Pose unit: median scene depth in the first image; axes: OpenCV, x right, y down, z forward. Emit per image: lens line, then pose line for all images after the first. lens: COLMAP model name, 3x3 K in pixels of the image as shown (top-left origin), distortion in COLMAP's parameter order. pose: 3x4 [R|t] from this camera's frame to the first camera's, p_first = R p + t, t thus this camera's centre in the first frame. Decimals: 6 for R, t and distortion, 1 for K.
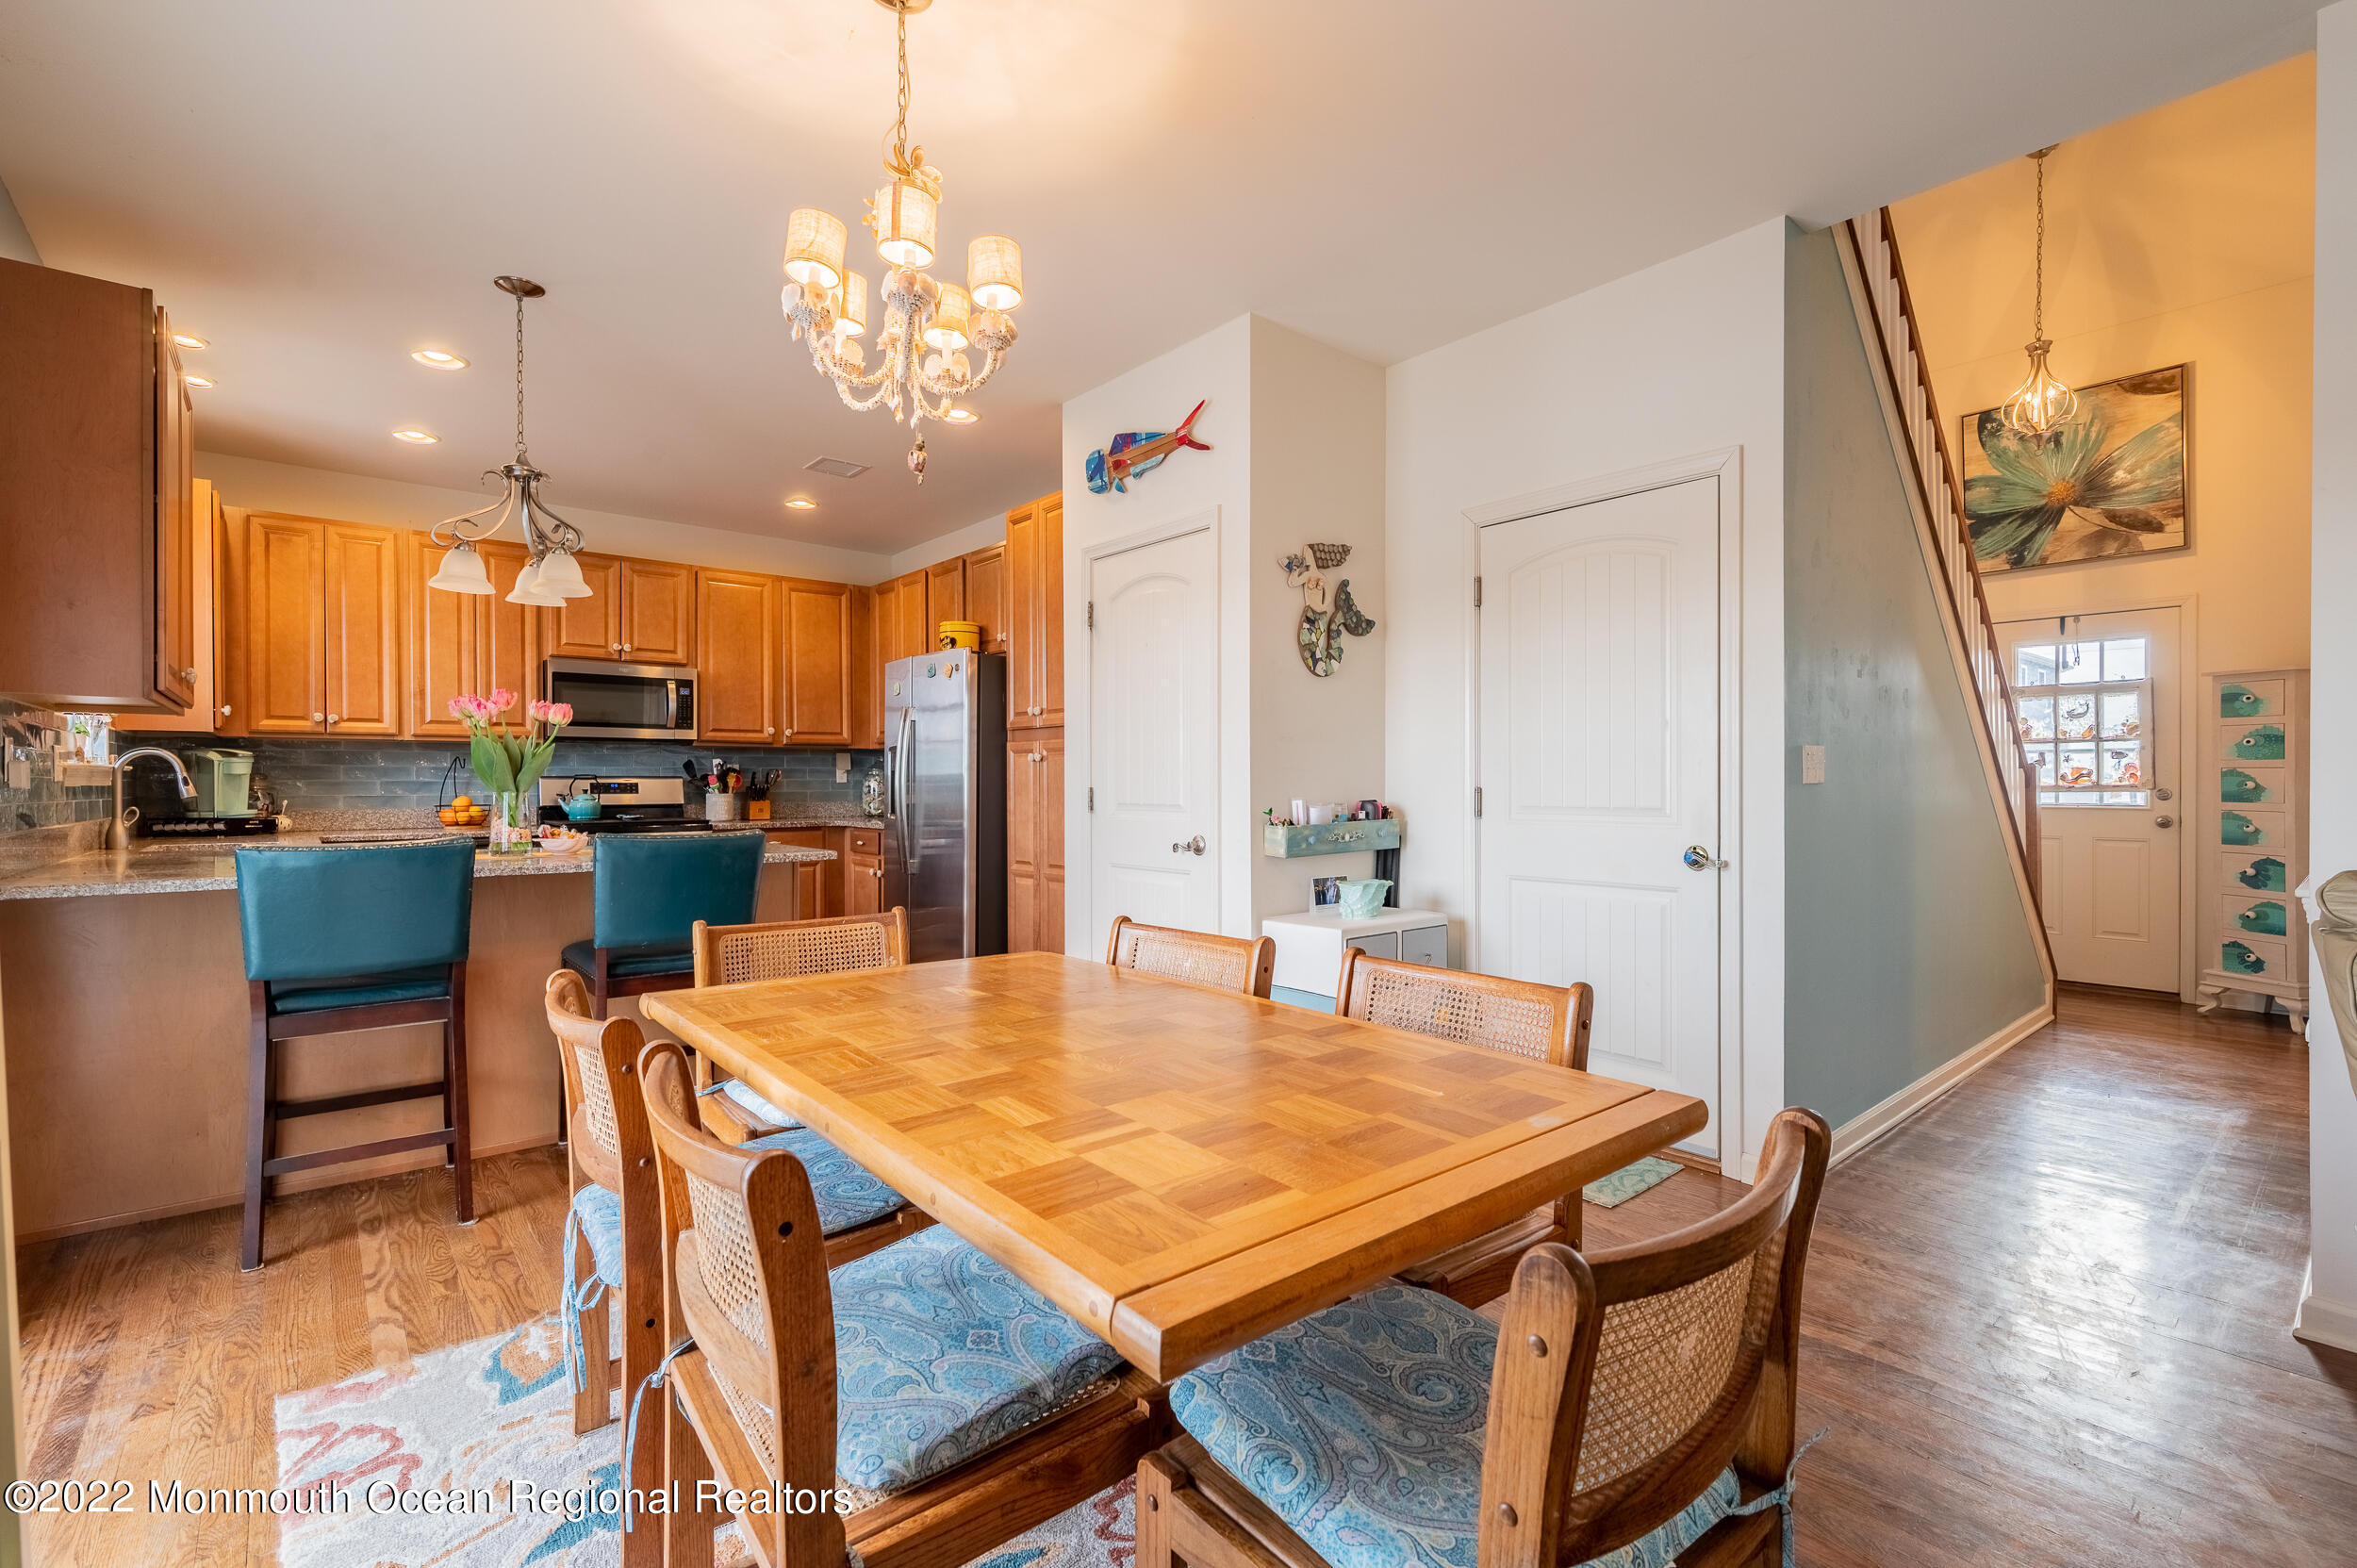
lens RADIAL K [[1033.8, 0, 1178.4], [0, 1033.8, 783.1], [0, 0, 1]] dist [-0.001641, 0.000179]
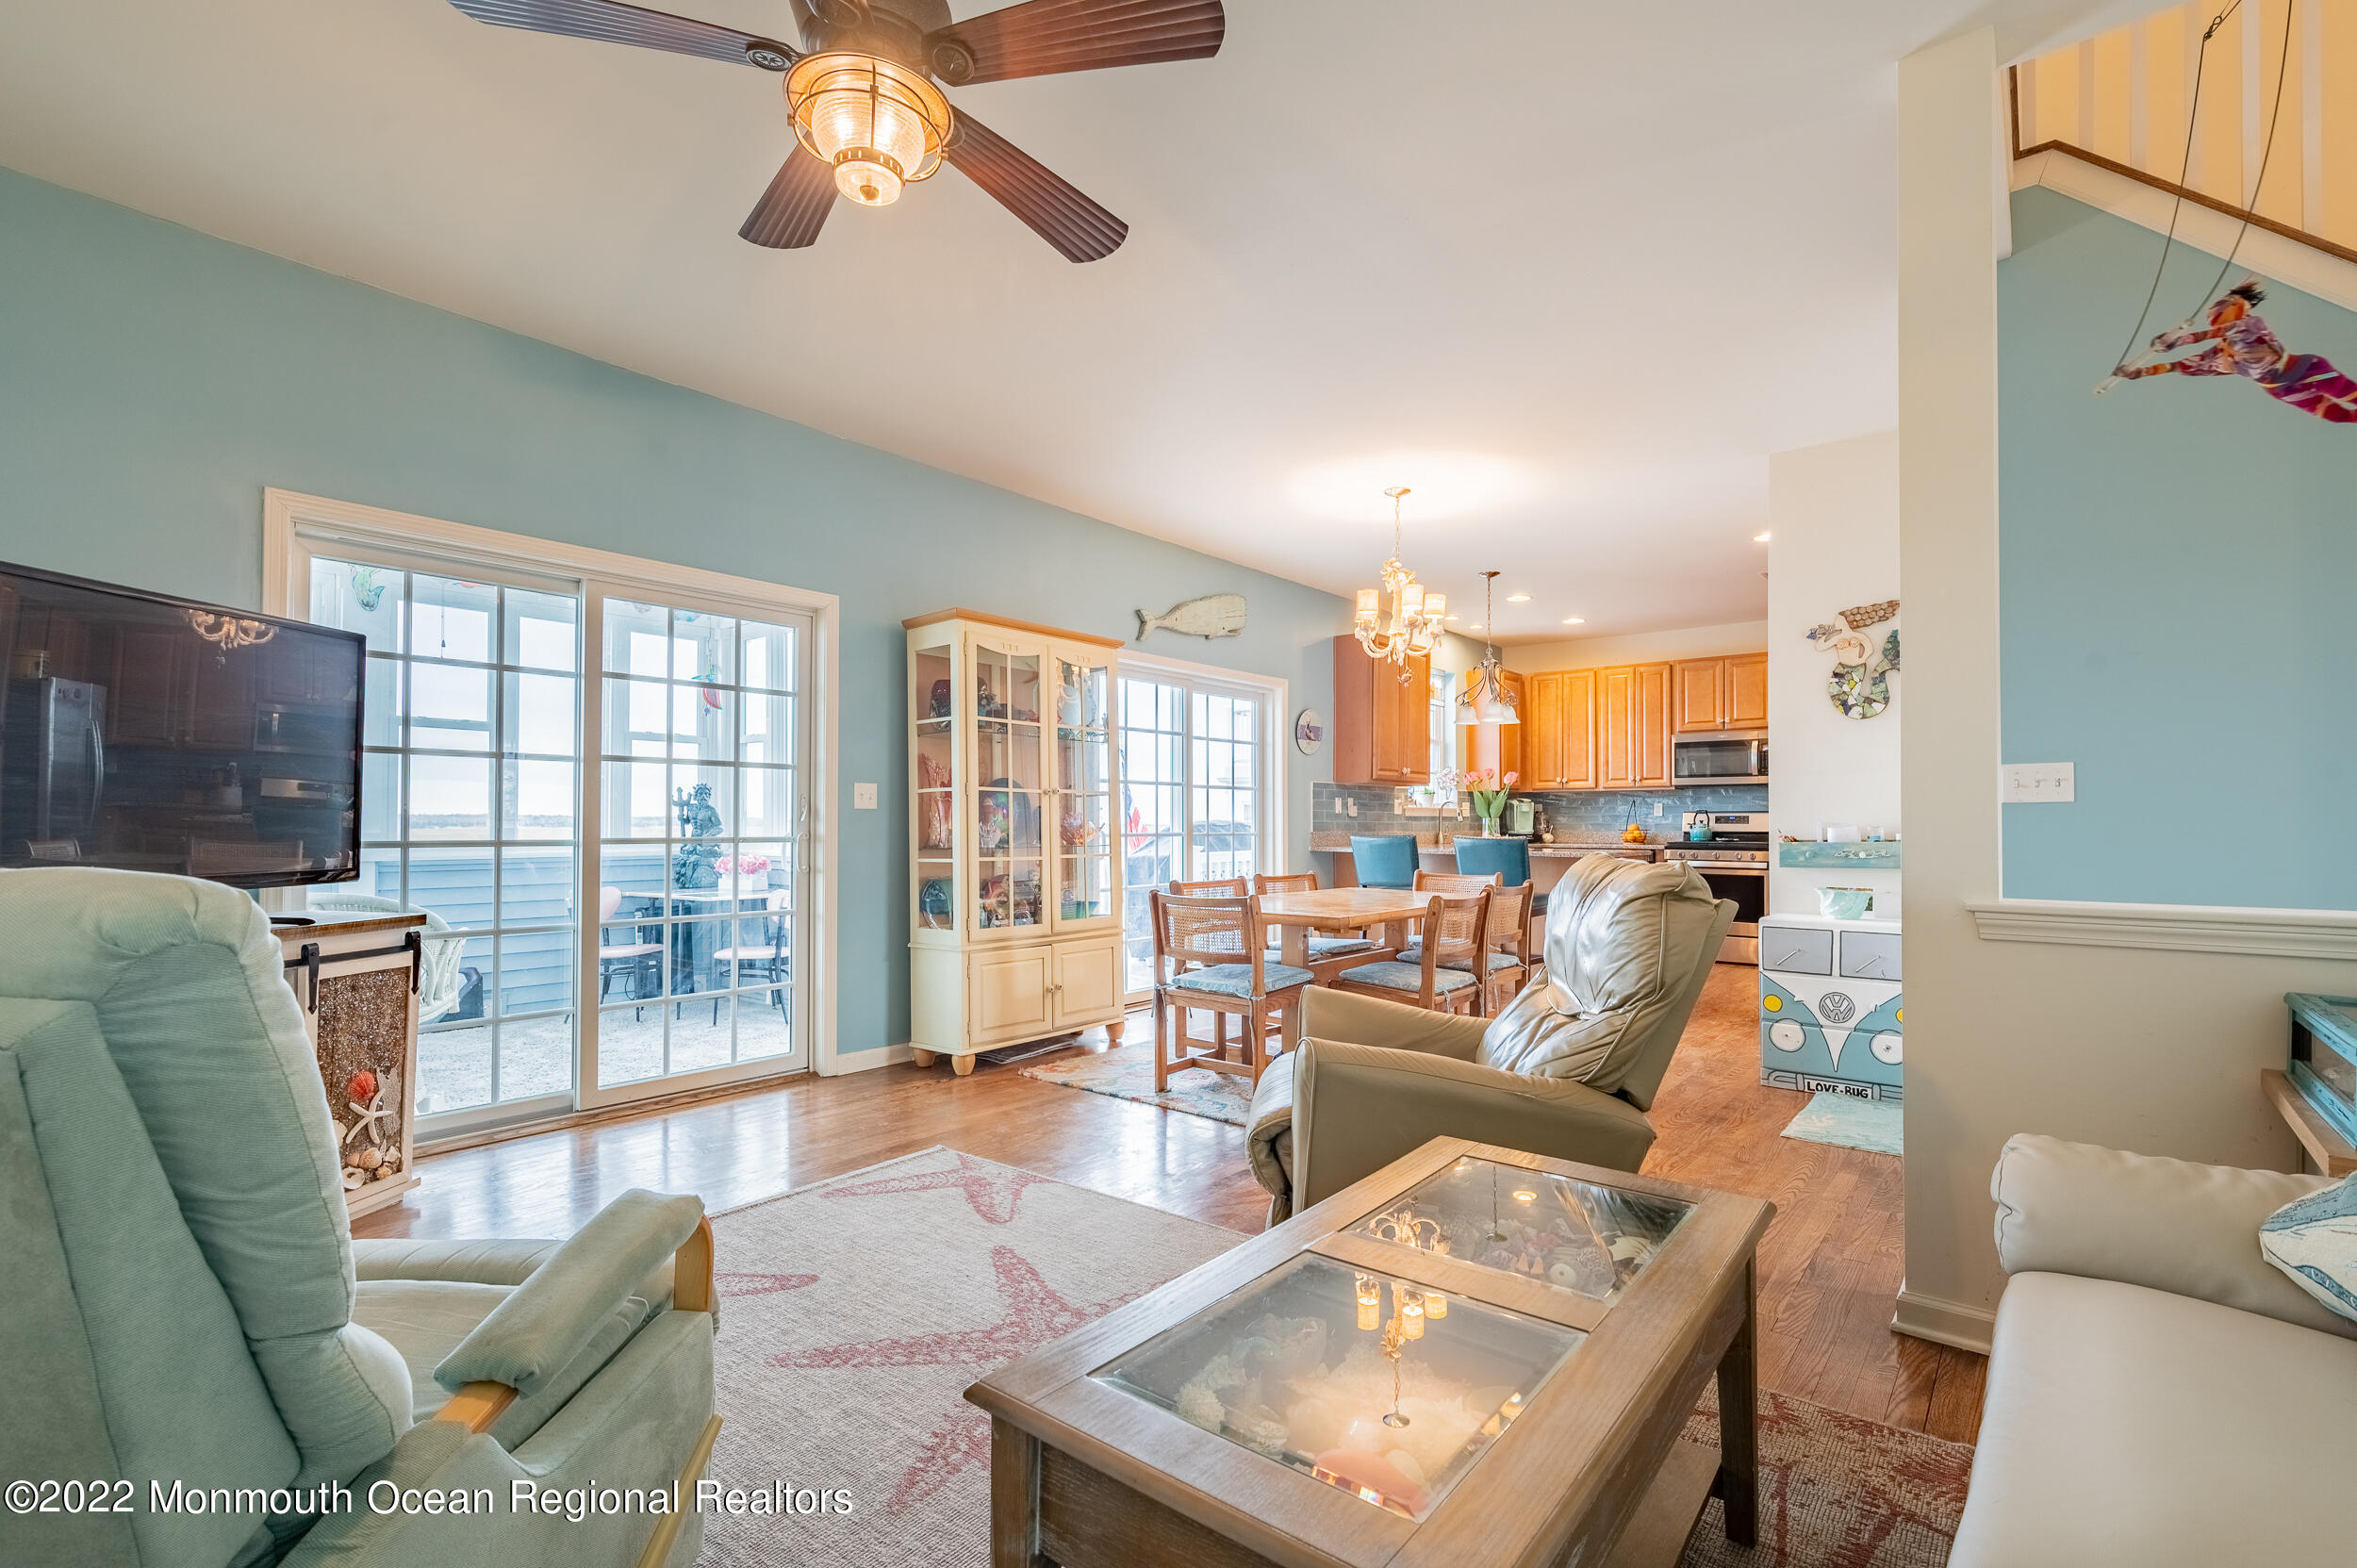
lens RADIAL K [[1033.8, 0, 1176.5], [0, 1033.8, 798.5], [0, 0, 1]] dist [-0.001641, 0.000179]
pose [[0.173580, -0.021871, -0.984577, 0.874669], [-0.004058, 0.999729, -0.022923, 0.014030], [0.984811, 0.007975, 0.173444, 0.015912]]
